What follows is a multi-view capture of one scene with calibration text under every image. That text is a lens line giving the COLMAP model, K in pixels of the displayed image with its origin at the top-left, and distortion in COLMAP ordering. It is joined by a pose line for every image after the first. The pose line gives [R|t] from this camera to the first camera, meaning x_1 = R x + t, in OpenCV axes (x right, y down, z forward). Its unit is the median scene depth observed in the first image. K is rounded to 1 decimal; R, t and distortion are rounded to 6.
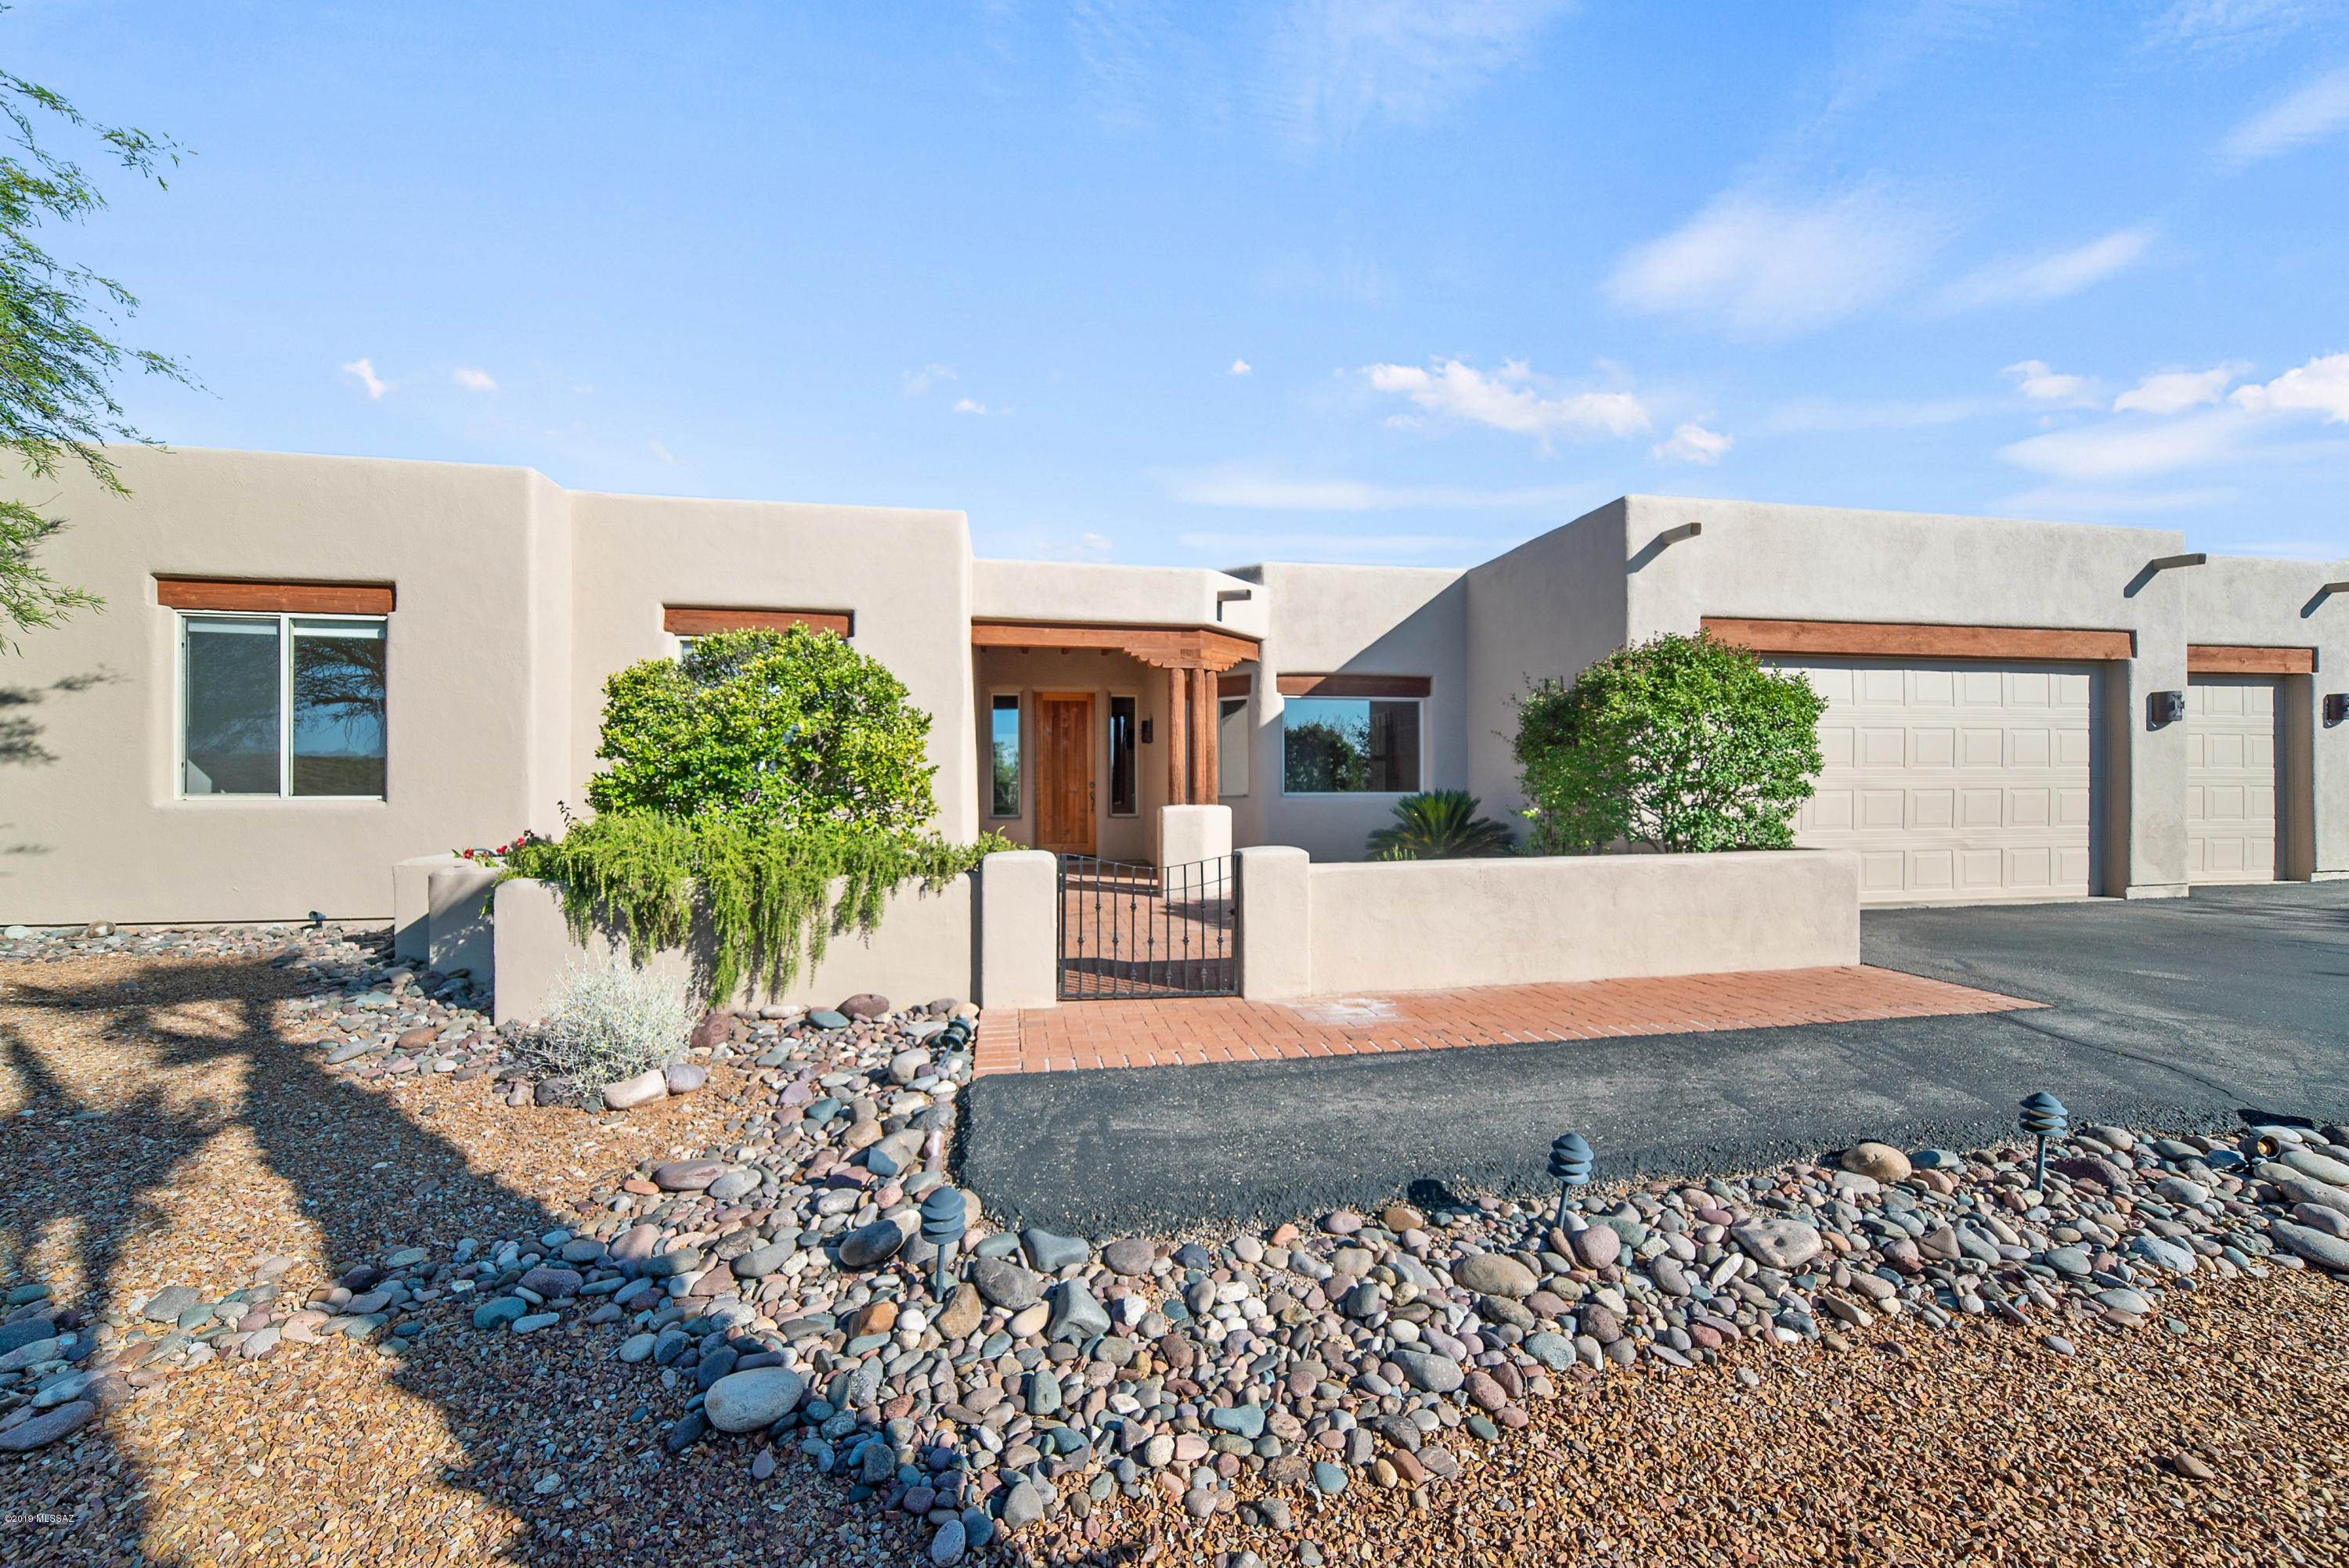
lens RADIAL K [[950.2, 0, 1171.0], [0, 950.2, 783.0], [0, 0, 1]] dist [-0.015474, 0.006624]
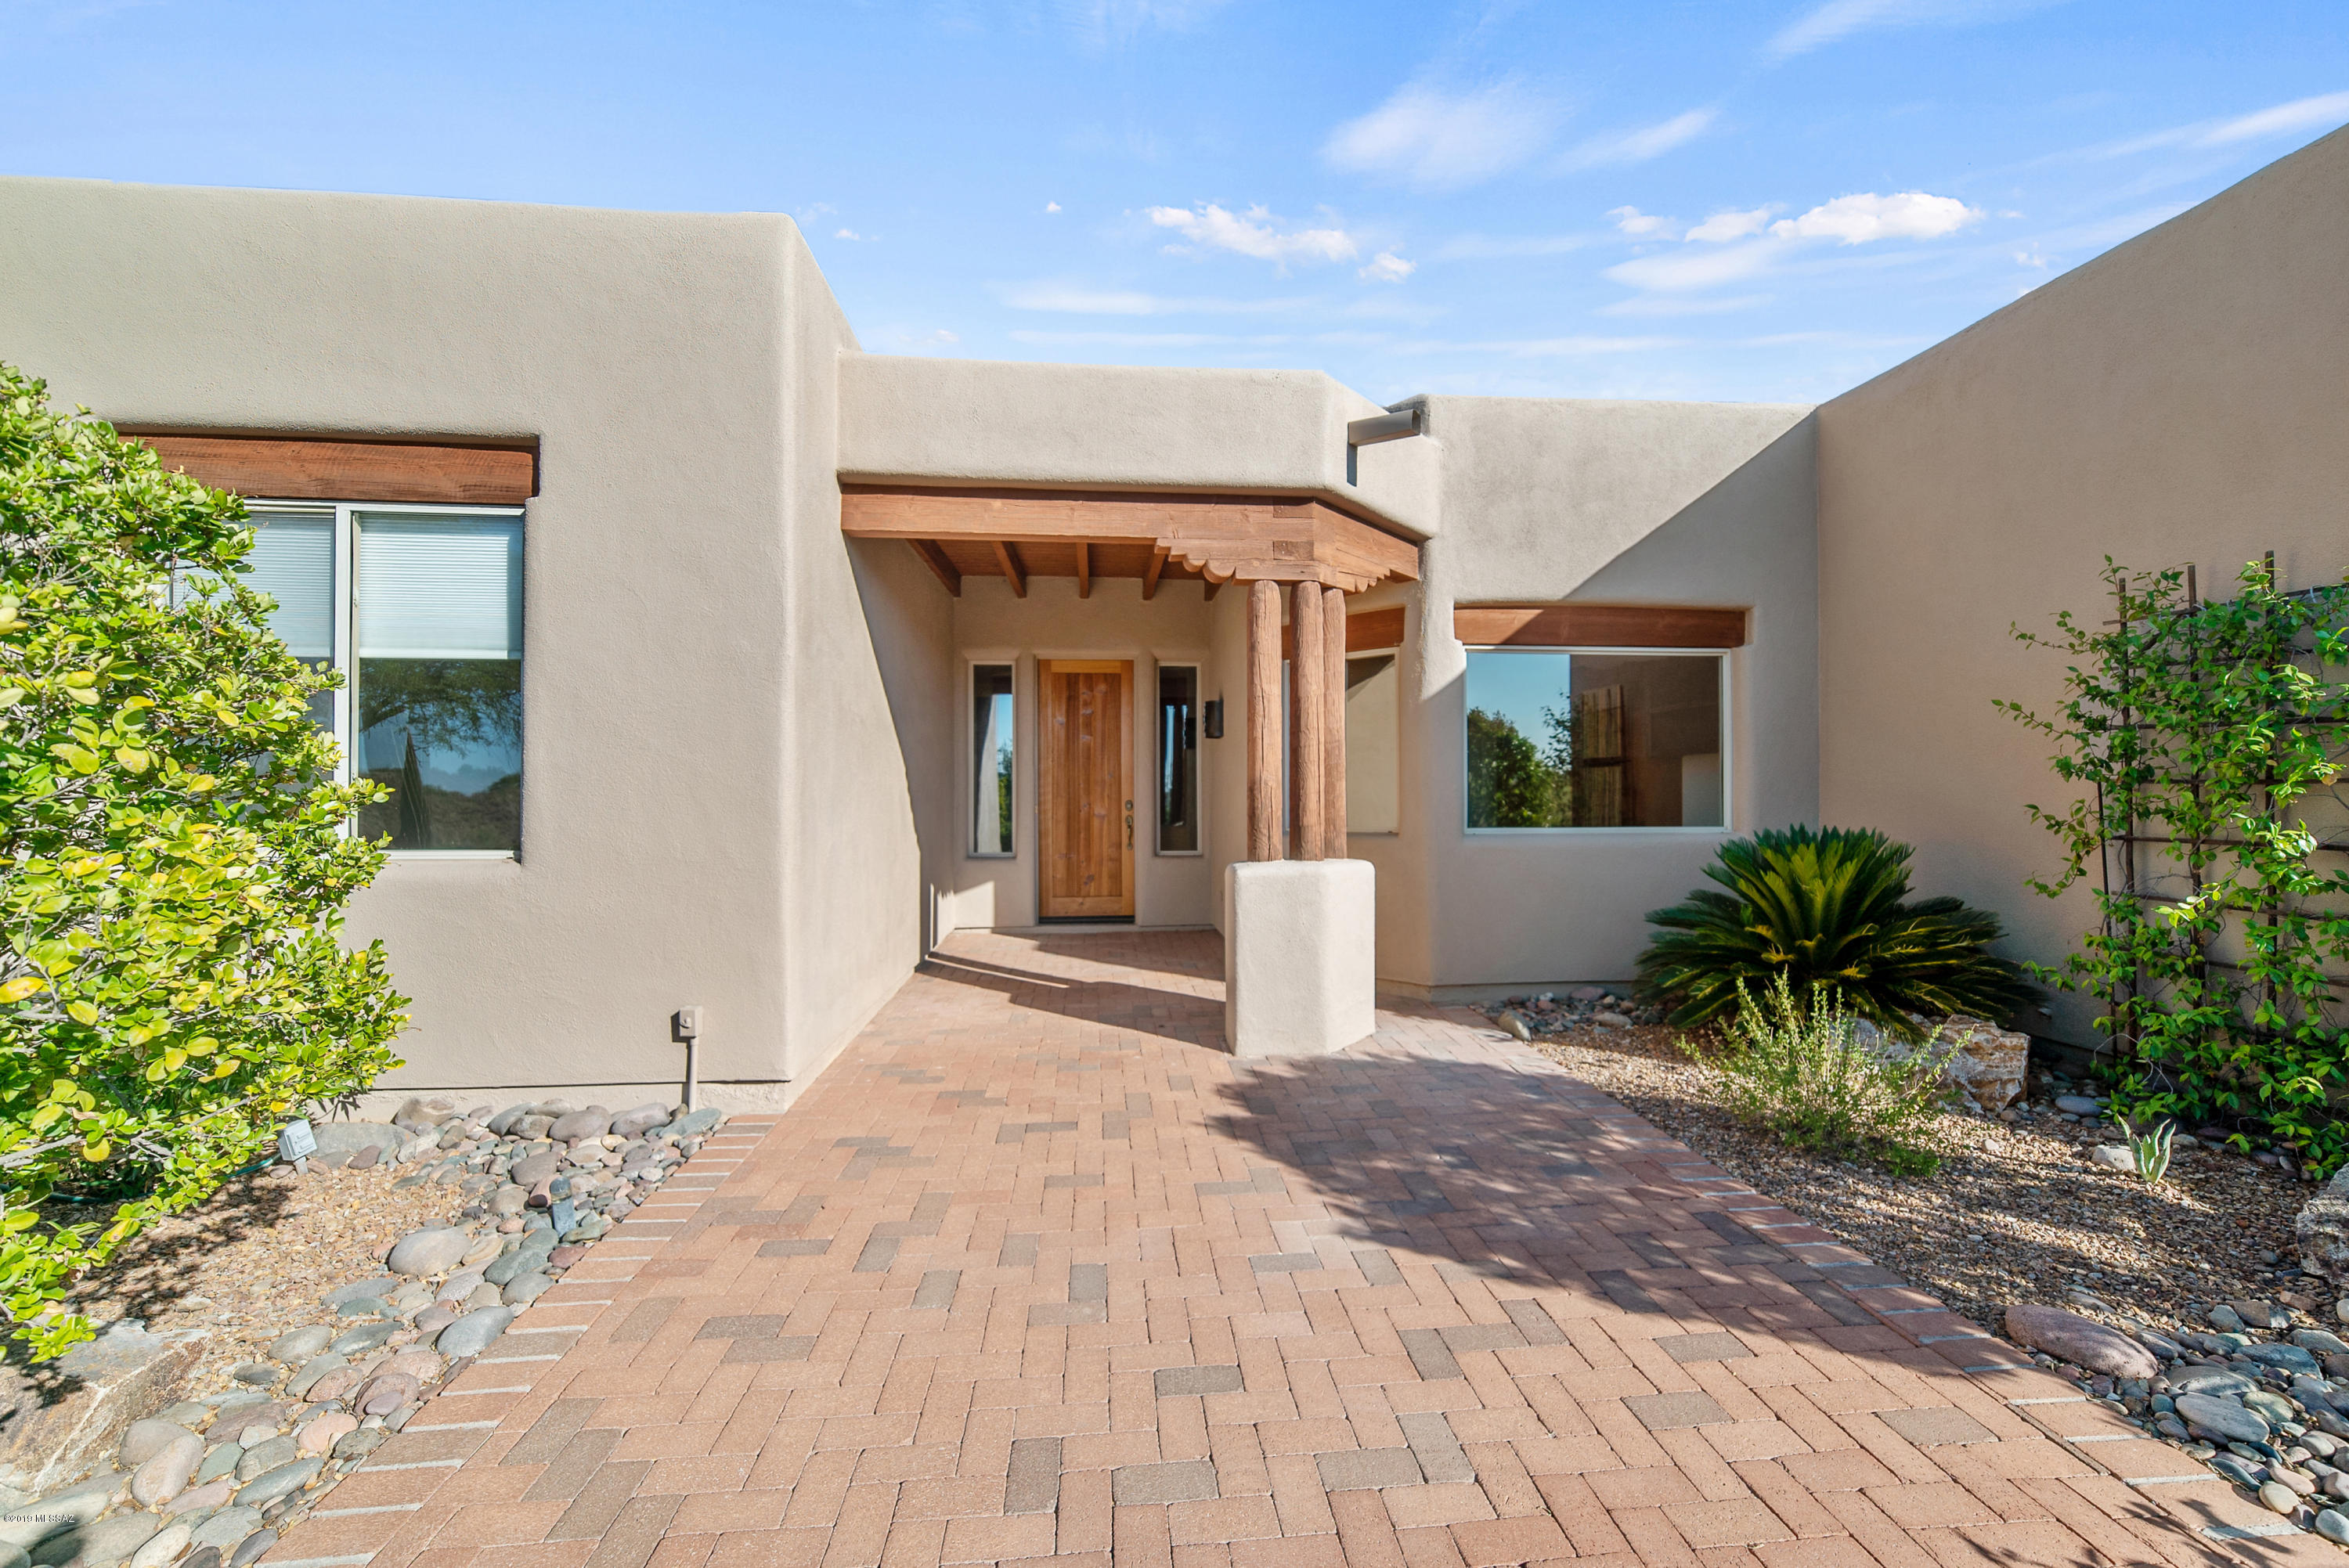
lens RADIAL K [[950.2, 0, 1182.7], [0, 950.2, 781.1], [0, 0, 1]] dist [-0.015474, 0.006624]
pose [[0.997102, 0.000244, -0.076075, 0.001017], [-0.000634, 0.999987, -0.005093, -0.012764], [0.076073, 0.005126, 0.997089, 0.443245]]
